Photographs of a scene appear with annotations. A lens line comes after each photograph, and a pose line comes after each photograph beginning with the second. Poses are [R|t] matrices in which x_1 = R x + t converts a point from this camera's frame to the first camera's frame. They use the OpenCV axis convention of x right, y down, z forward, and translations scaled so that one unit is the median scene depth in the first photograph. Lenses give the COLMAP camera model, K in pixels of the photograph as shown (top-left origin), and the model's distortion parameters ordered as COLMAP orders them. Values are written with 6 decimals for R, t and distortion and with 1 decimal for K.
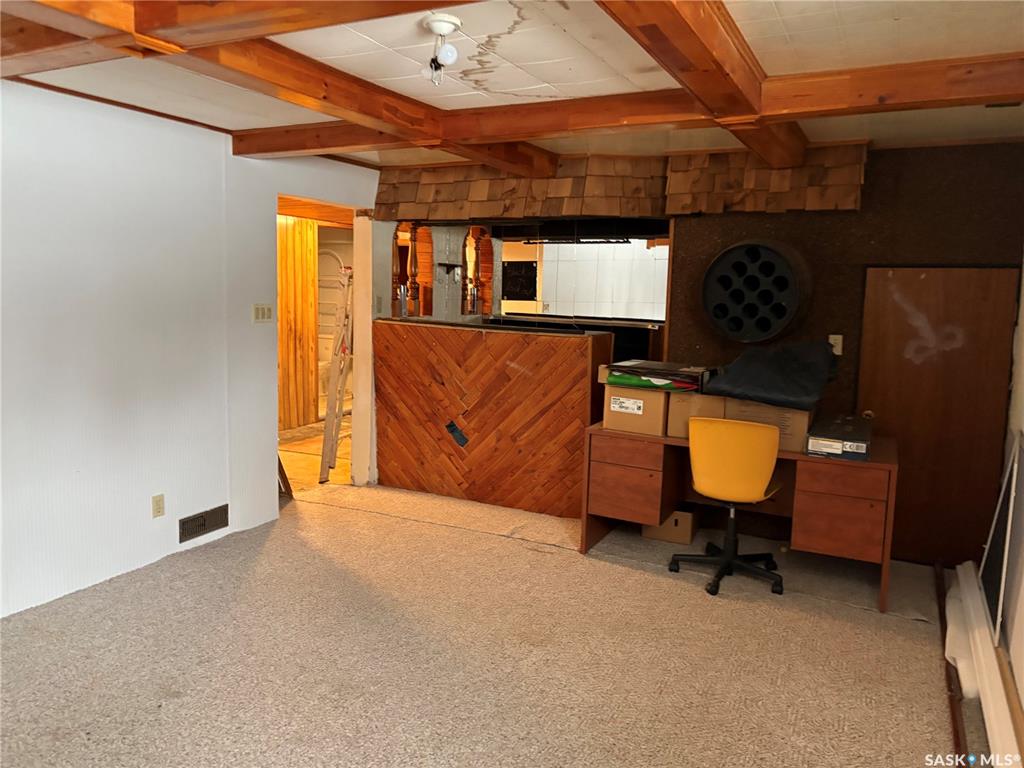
lens RADIAL K [[772.0, 0, 509.0], [0, 772.0, 382.9], [0, 0, 1]] dist [0.015235, -0.039272]
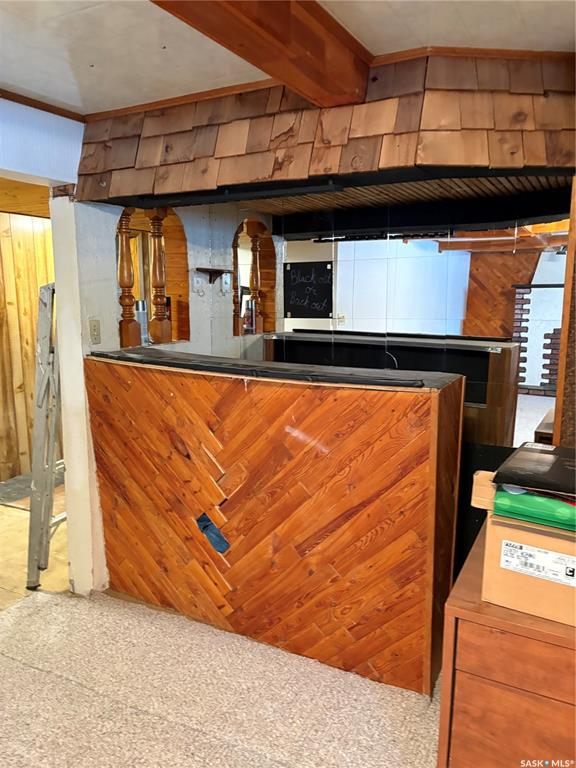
lens RADIAL K [[579.0, 0, 291.4], [0, 579.0, 387.5], [0, 0, 1]] dist [0.015235, -0.039272]
pose [[0.999327, -0.019251, -0.031222, 0.015172], [0.020462, 0.999031, 0.038954, -0.072289], [0.030442, -0.039567, 0.998753, 0.525613]]
